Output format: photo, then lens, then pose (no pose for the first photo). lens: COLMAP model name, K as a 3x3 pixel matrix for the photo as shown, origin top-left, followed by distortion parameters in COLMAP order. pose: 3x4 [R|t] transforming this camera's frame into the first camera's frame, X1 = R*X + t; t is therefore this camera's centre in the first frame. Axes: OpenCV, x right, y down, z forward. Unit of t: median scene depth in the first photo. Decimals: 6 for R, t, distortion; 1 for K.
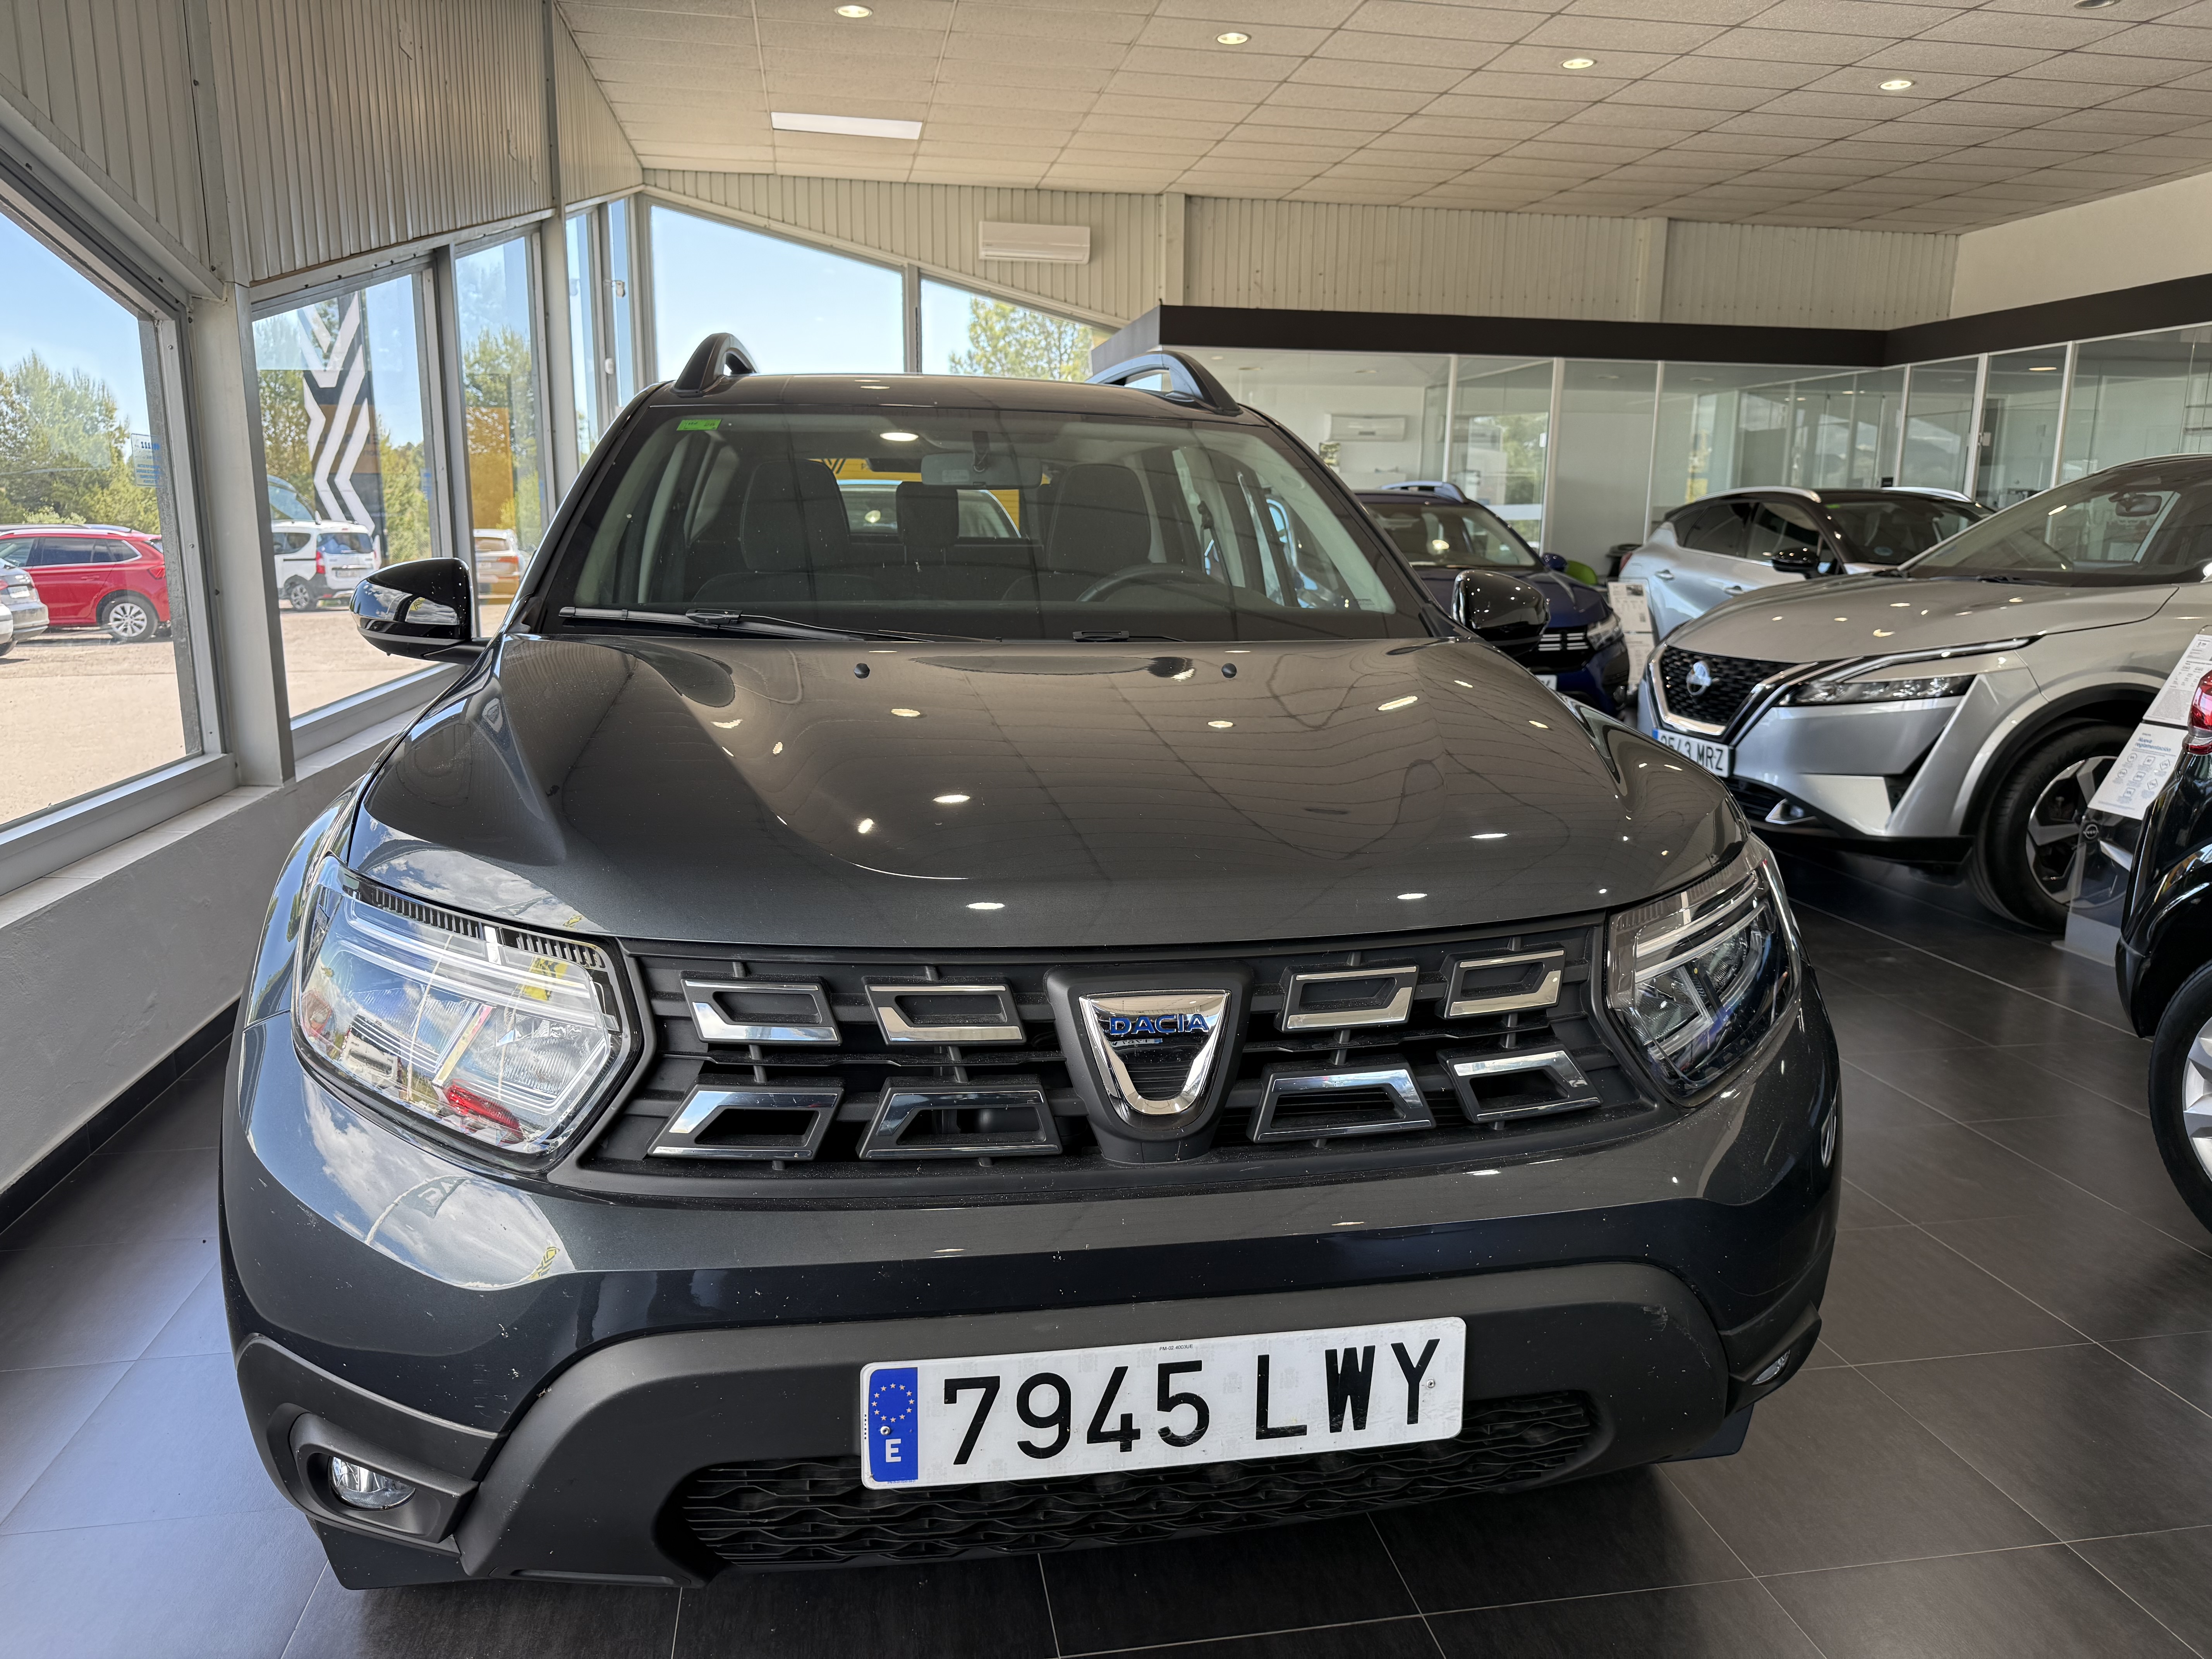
lens RADIAL K [[1524.1, 0, 1106.6], [0, 1524.1, 825.7], [0, 0, 1]] dist [0.011930, -0.025477]
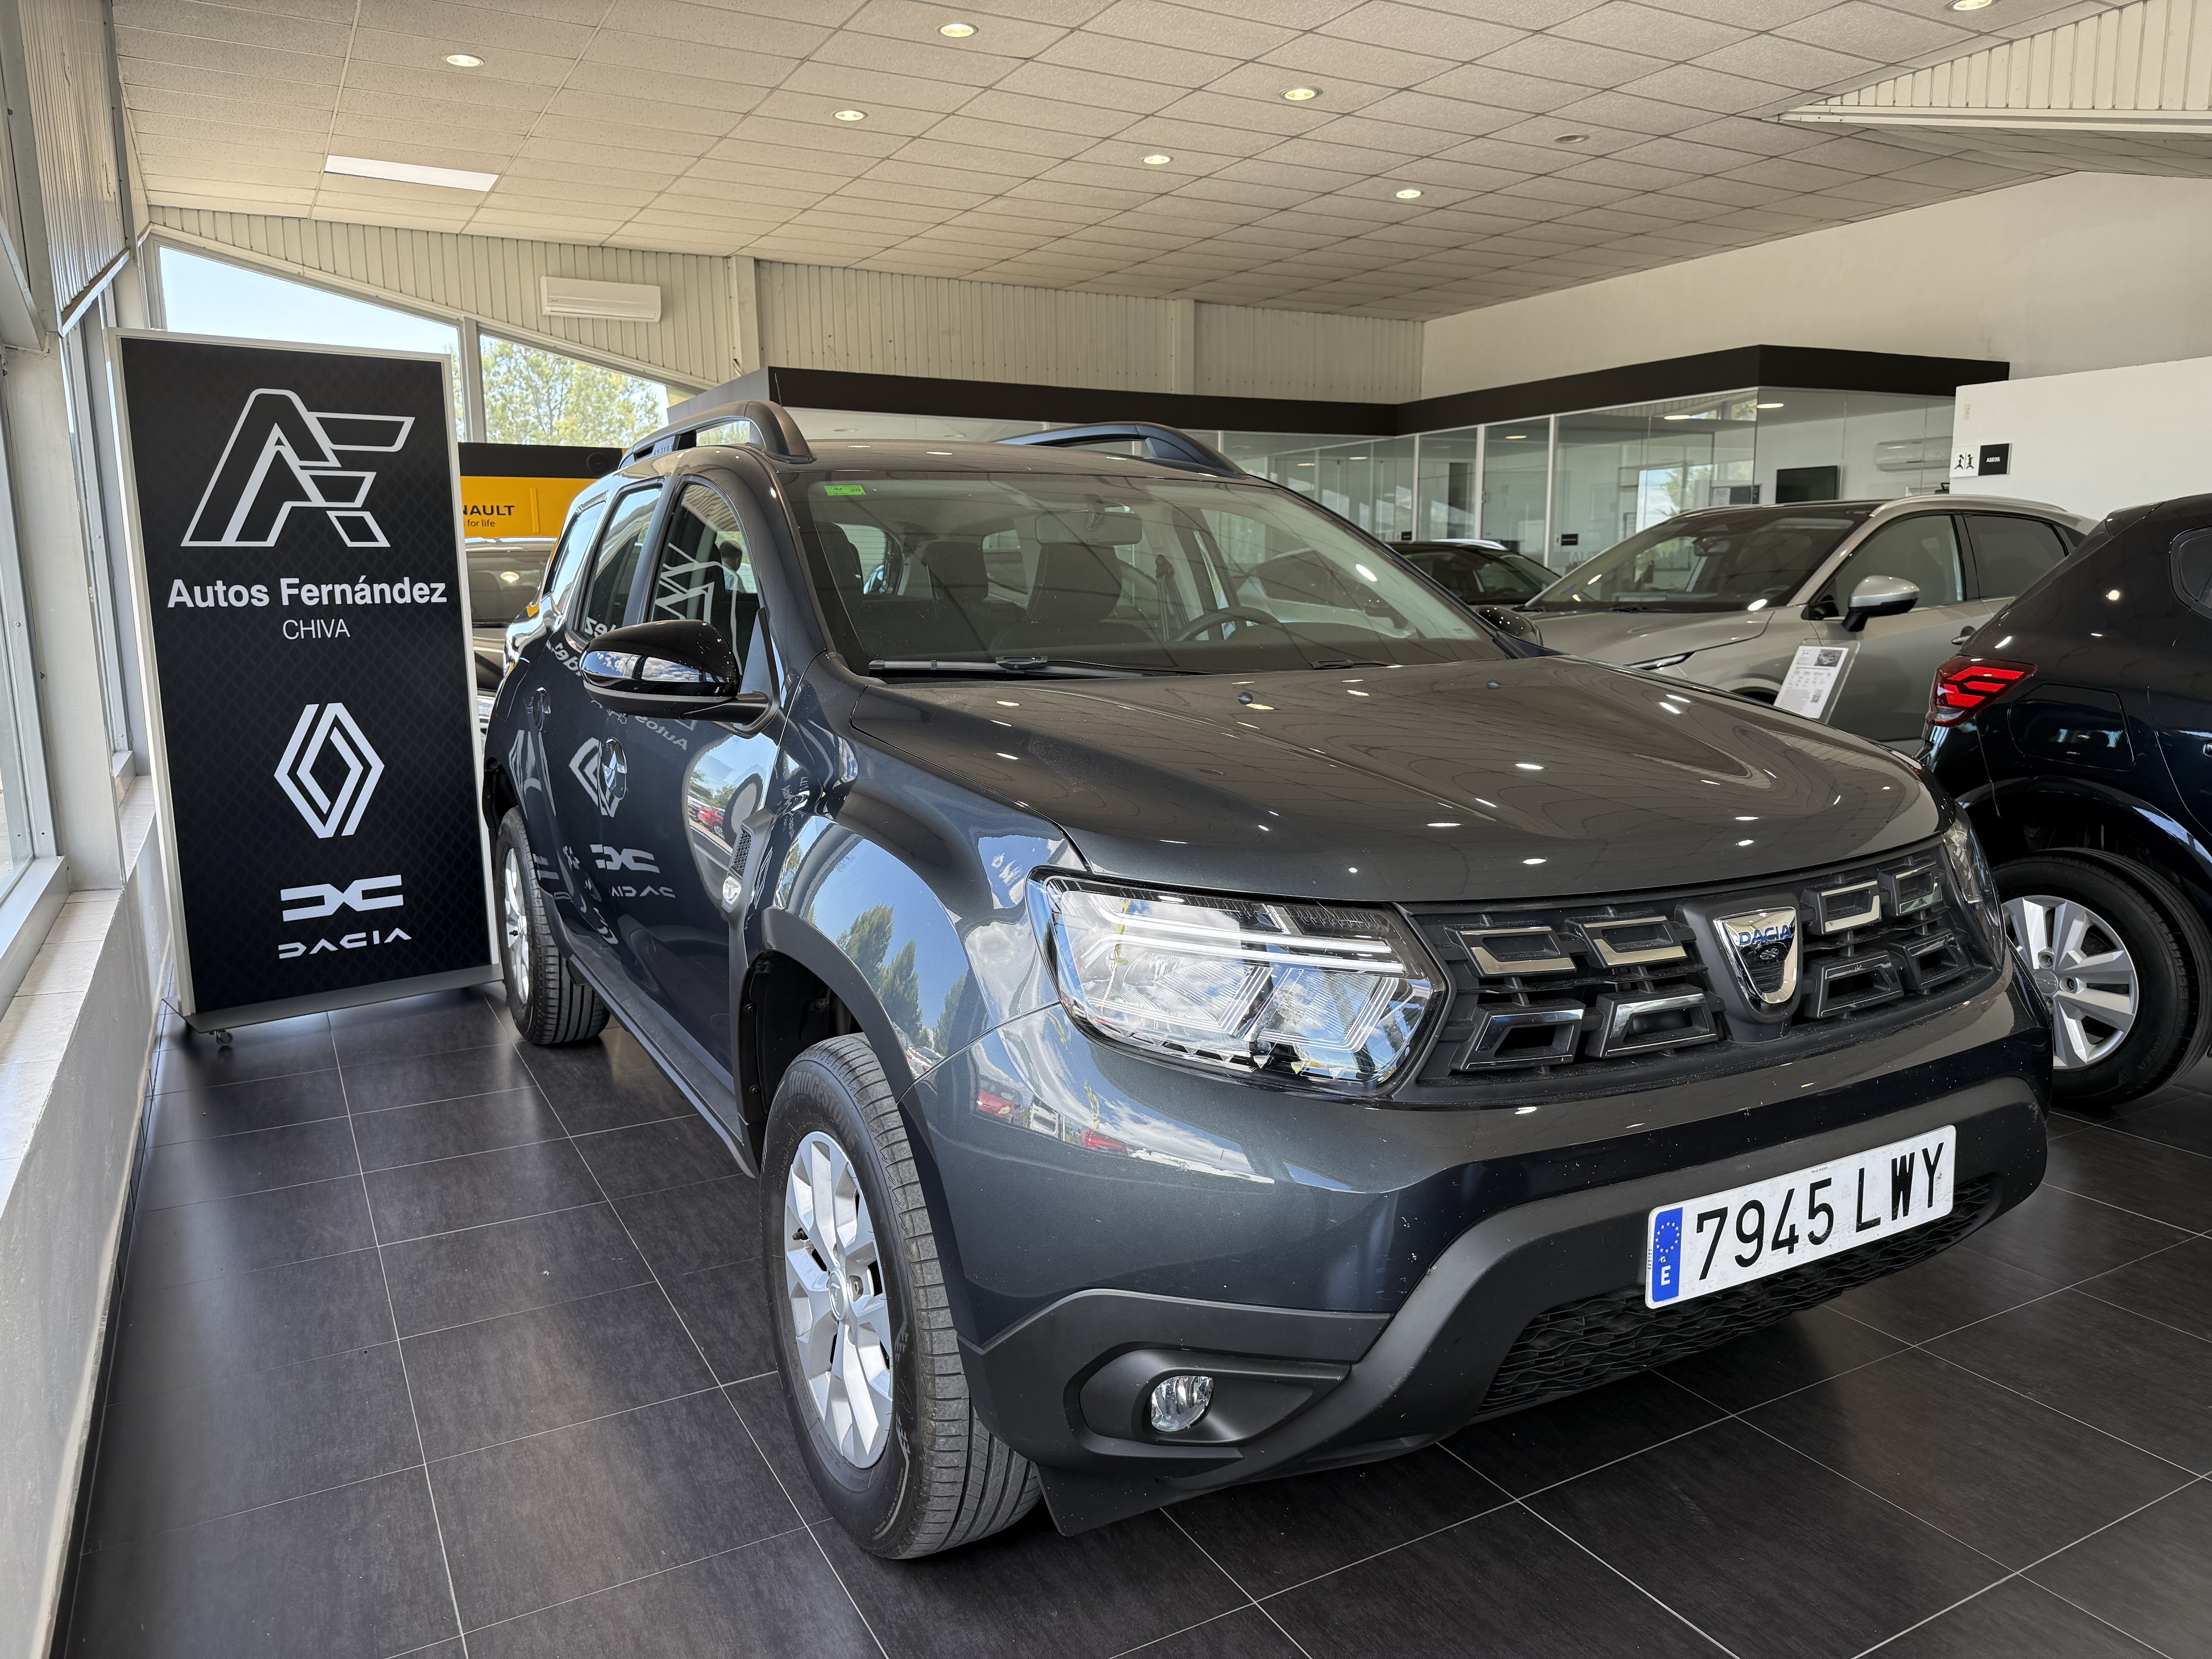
lens RADIAL K [[1524.1, 0, 1105.4], [0, 1524.1, 825.7], [0, 0, 1]] dist [0.011930, -0.025477]
pose [[0.947422, -0.070512, 0.312120, -0.110380], [0.082111, 0.996330, -0.024160, 0.002419], [-0.309272, 0.048518, 0.949735, -0.011567]]
